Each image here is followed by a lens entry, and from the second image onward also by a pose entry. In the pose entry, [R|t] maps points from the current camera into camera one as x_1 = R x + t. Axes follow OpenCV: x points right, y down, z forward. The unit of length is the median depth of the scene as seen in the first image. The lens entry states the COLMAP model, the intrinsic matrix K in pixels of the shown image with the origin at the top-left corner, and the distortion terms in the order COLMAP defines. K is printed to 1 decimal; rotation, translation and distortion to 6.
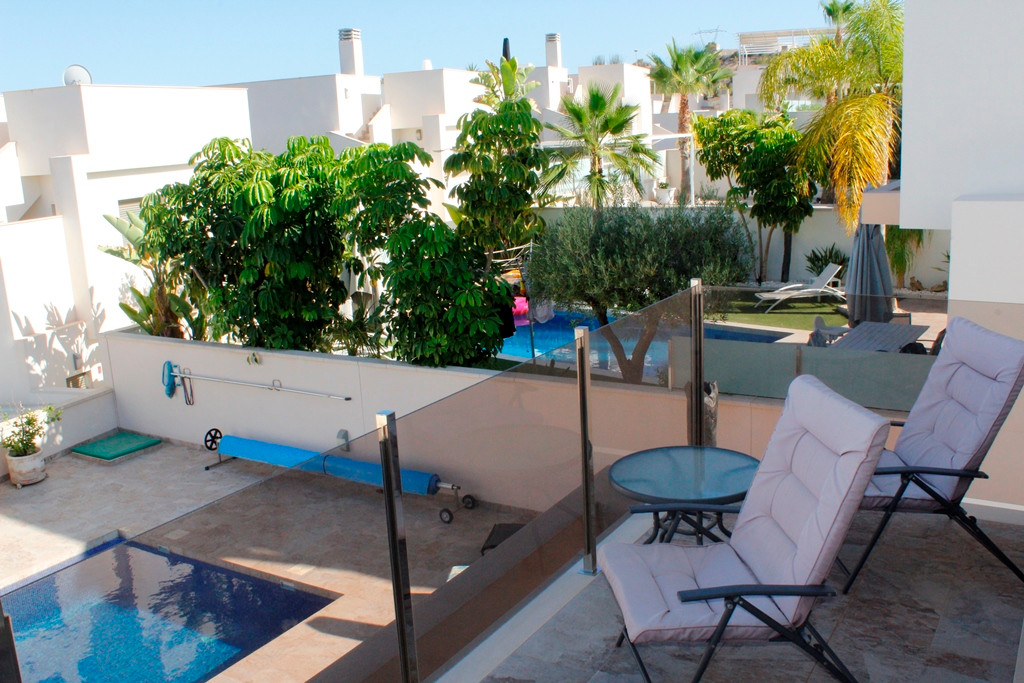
lens RADIAL K [[990.5, 0, 512.0], [0, 990.5, 341.5], [0, 0, 1]] dist [-0.171501, 0.009026]
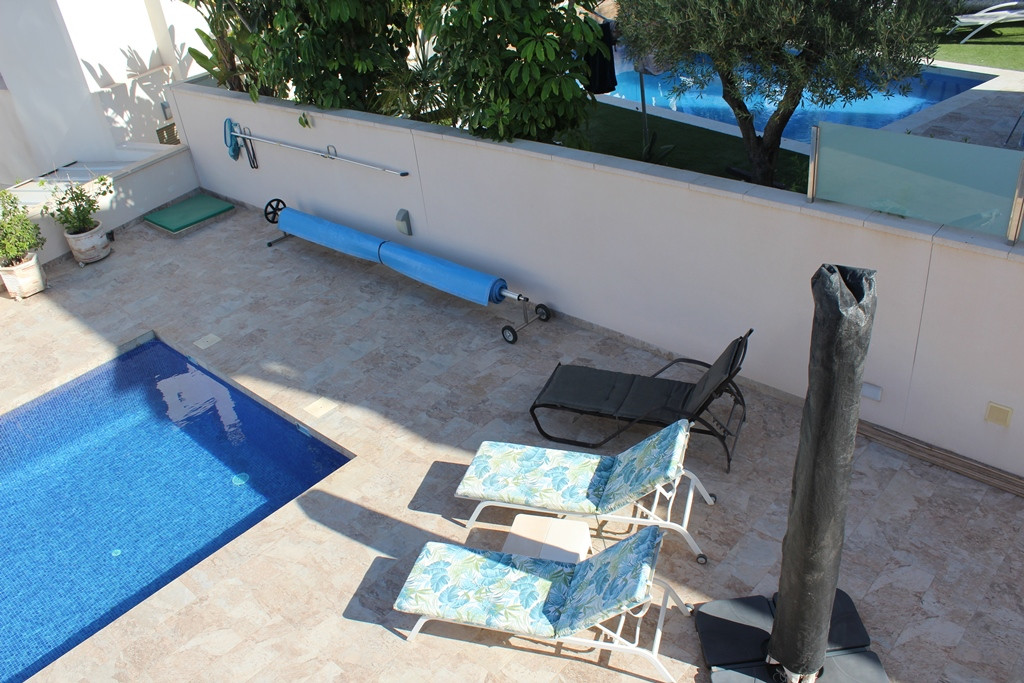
lens RADIAL K [[850.5, 0, 511.2], [0, 850.5, 360.6], [0, 0, 1]] dist [-0.181543, 0.159505]
pose [[0.978541, 0.059268, -0.197346, 0.062317], [0.016702, 0.931775, 0.362651, -0.045913], [0.205376, -0.358165, 0.910790, 0.317086]]
